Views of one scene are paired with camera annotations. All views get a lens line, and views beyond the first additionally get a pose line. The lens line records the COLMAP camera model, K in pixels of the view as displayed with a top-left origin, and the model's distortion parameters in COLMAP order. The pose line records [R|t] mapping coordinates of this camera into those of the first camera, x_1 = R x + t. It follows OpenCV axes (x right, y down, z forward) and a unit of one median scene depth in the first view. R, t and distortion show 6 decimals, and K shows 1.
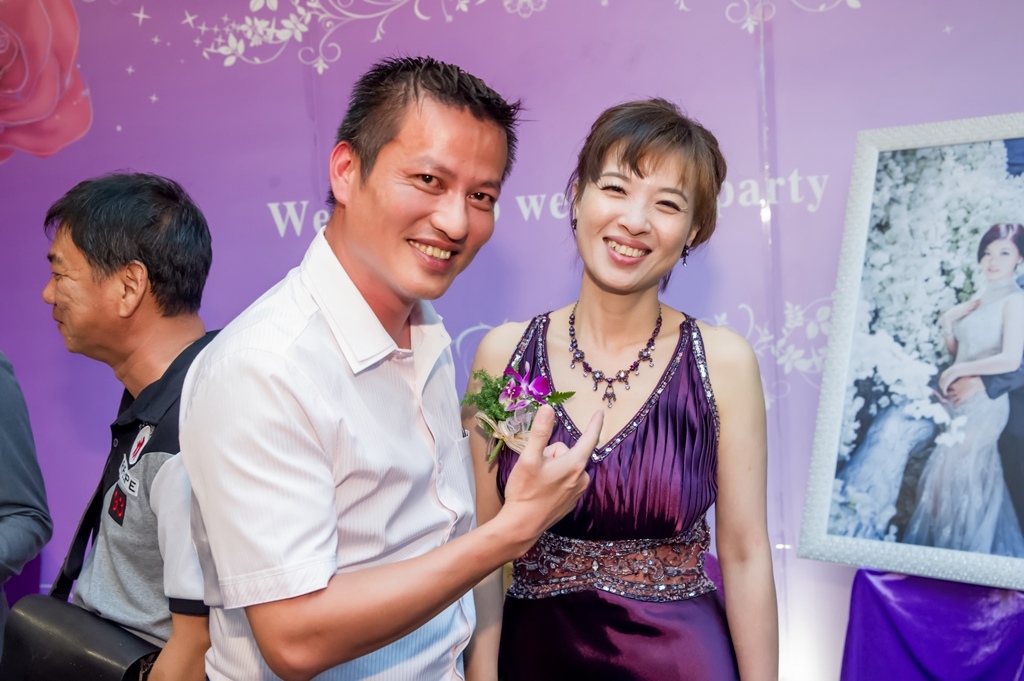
lens RADIAL K [[1137.5, 0, 520.1], [0, 1137.5, 352.1], [0, 0, 1]] dist [0.029958, 0.000000]
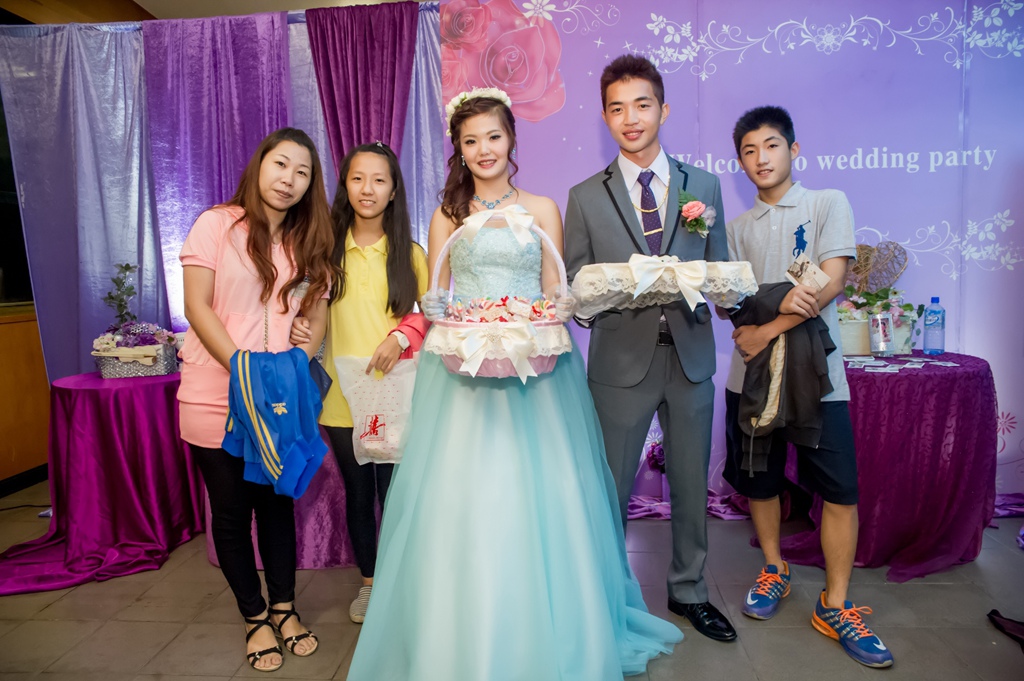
lens RADIAL K [[688.3, 0, 501.2], [0, 688.3, 344.2], [0, 0, 1]] dist [-0.098051, 0.074597]
pose [[0.997205, 0.024552, 0.070565, -0.620207], [-0.025497, 0.999596, 0.012521, 0.170777], [-0.070229, -0.014285, 0.997429, -0.004042]]
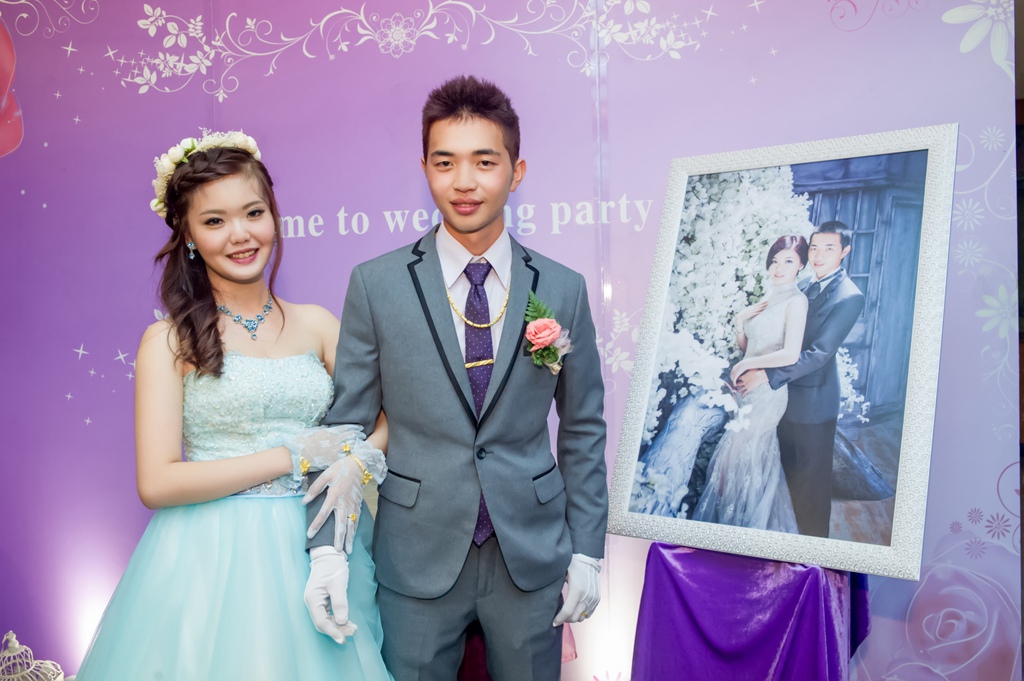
lens RADIAL K [[870.0, 0, 526.9], [0, 870.0, 348.2], [0, 0, 1]] dist [-0.077548, 0.090190]
pose [[0.998708, 0.031144, 0.040164, 0.122106], [-0.029185, 0.998397, -0.048492, 0.042384], [-0.041610, 0.047257, 0.998016, 0.151739]]
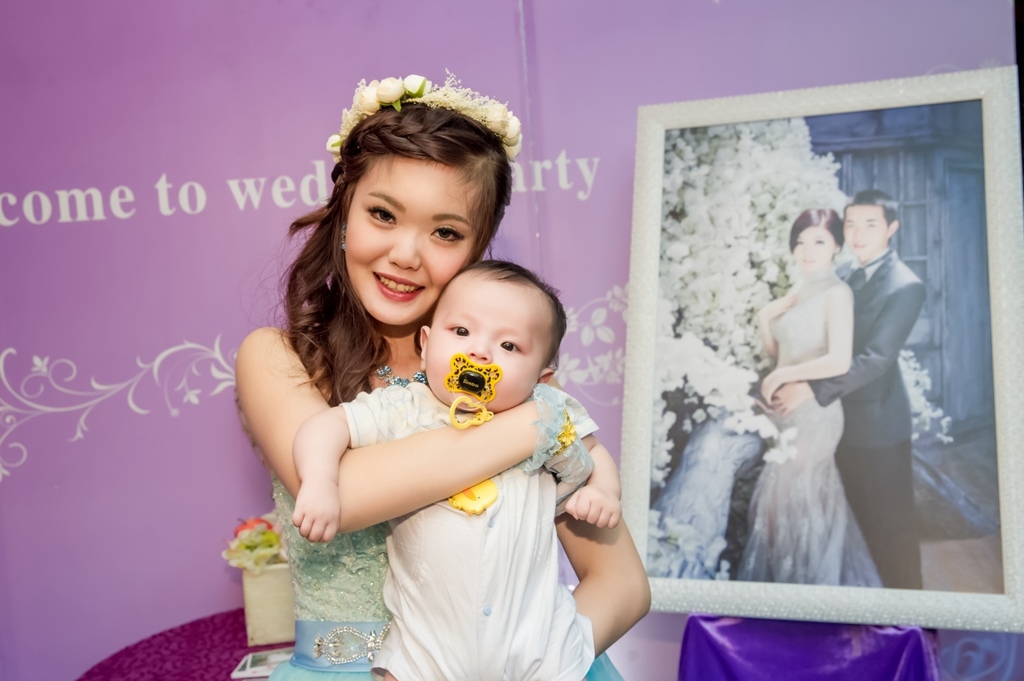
lens RADIAL K [[1137.5, 0, 512.1], [0, 1137.5, 336.3], [0, 0, 1]] dist [0.029958, 0.000000]
pose [[0.948735, -0.033897, 0.314251, -0.076605], [0.041379, 0.998996, -0.017167, -0.006879], [-0.313353, 0.029291, 0.949185, 0.209489]]
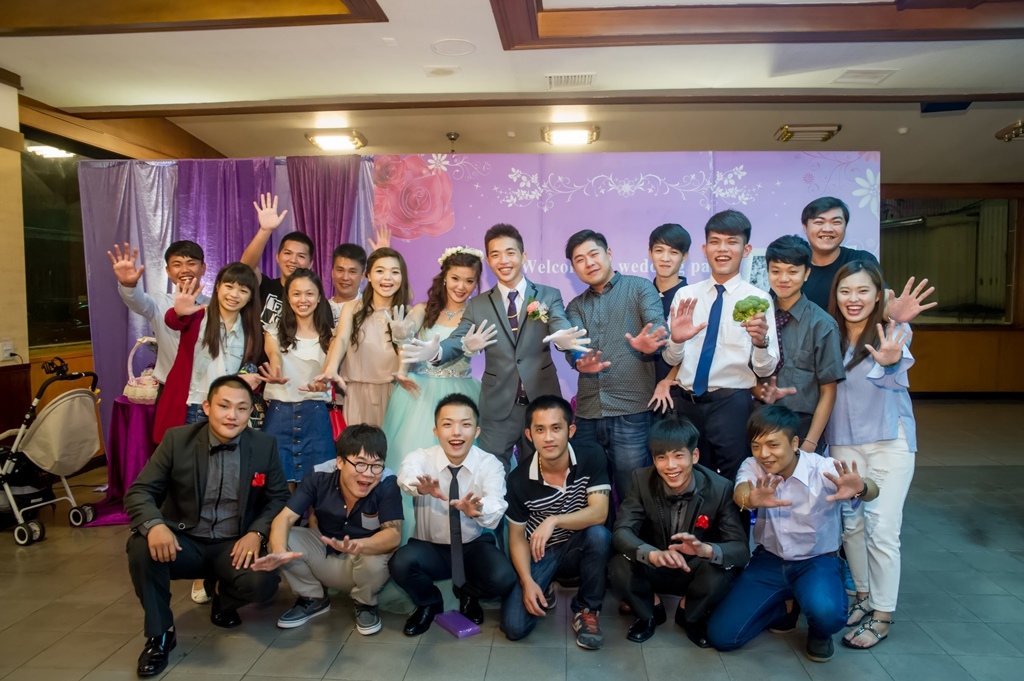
lens RADIAL K [[738.7, 0, 521.3], [0, 738.7, 349.1], [0, 0, 1]] dist [-0.102999, 0.091998]
pose [[0.995083, 0.052846, 0.083767, -0.405918], [-0.049813, 0.998039, -0.037904, 0.156330], [-0.085605, 0.033545, 0.995764, -0.765585]]
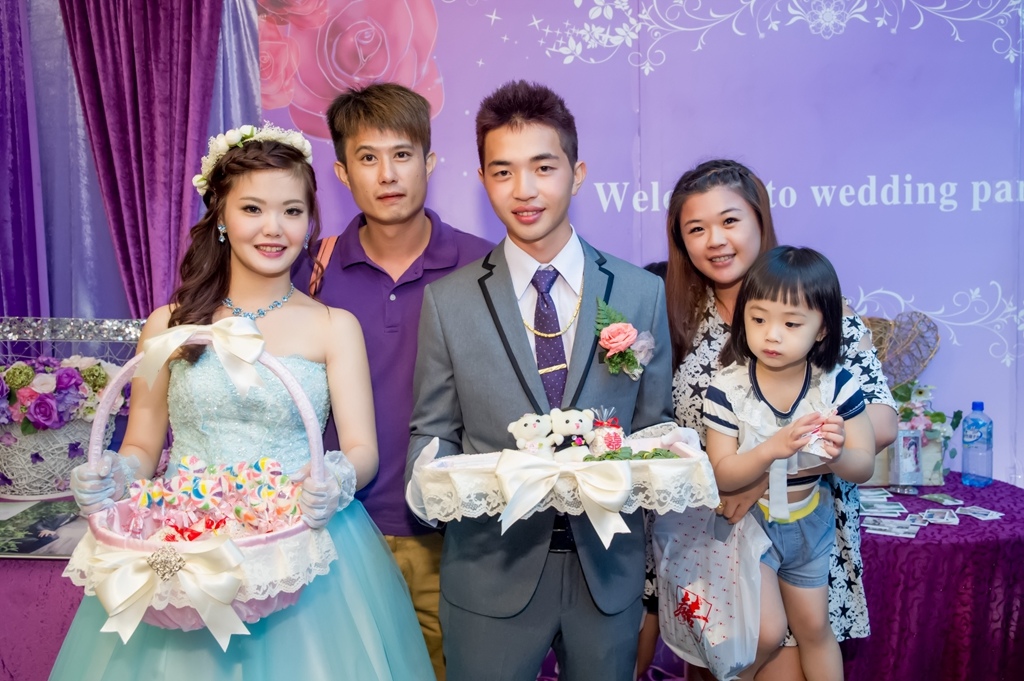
lens RADIAL K [[913.2, 0, 496.3], [0, 913.2, 337.6], [0, 0, 1]] dist [-0.056011, 0.079301]
pose [[0.991456, 0.022518, 0.128486, -0.507037], [-0.023190, 0.999724, 0.003738, 0.030900], [-0.128367, -0.006685, 0.991704, 0.100234]]
